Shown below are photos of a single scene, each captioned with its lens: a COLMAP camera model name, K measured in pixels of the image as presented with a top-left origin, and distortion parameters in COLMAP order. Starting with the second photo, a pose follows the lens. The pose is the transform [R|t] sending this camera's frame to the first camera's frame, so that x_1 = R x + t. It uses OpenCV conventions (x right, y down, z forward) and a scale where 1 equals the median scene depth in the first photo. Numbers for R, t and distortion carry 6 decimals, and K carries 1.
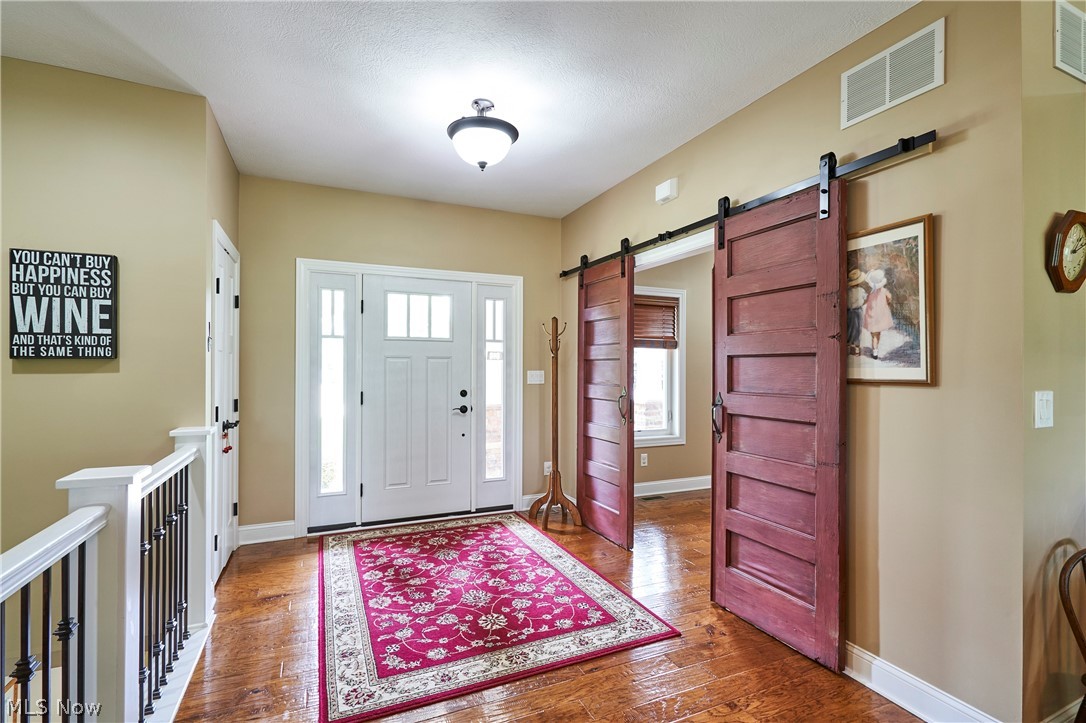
lens RADIAL K [[503.8, 0, 540.3], [0, 503.8, 365.6], [0, 0, 1]] dist [-0.001470, 0.000506]
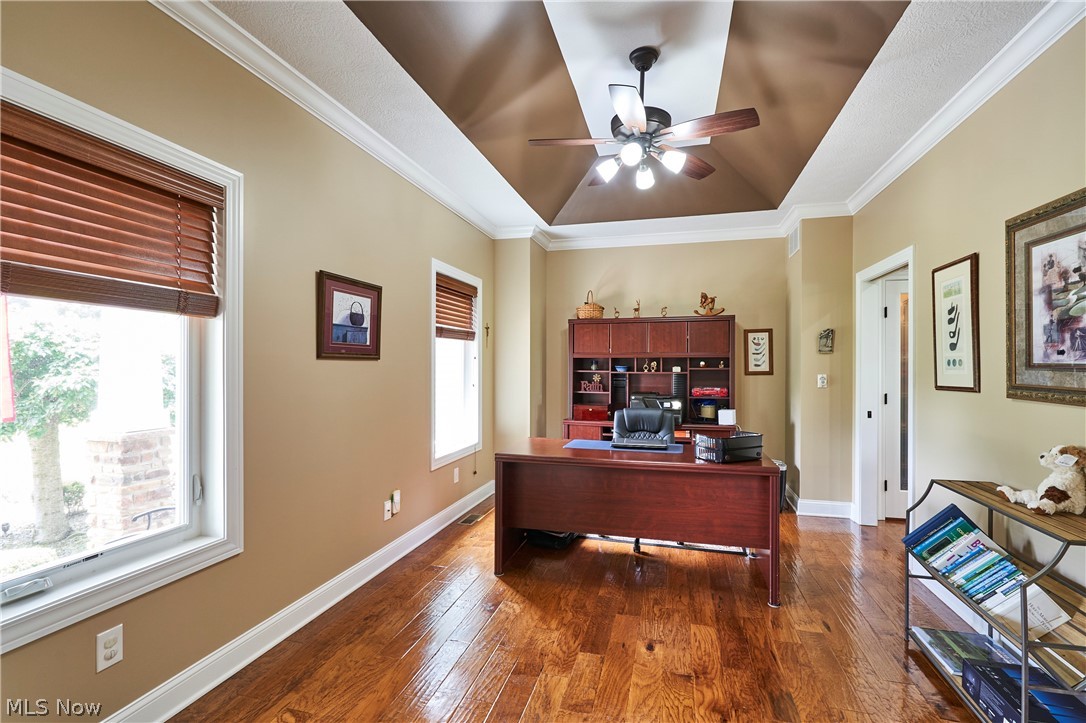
lens RADIAL K [[503.8, 0, 541.0], [0, 503.8, 363.4], [0, 0, 1]] dist [-0.001470, 0.000506]
pose [[0.628301, -0.002498, 0.777967, 0.123698], [-0.000481, 0.999993, 0.003599, 0.001575], [-0.777970, -0.002635, 0.628295, 0.556561]]
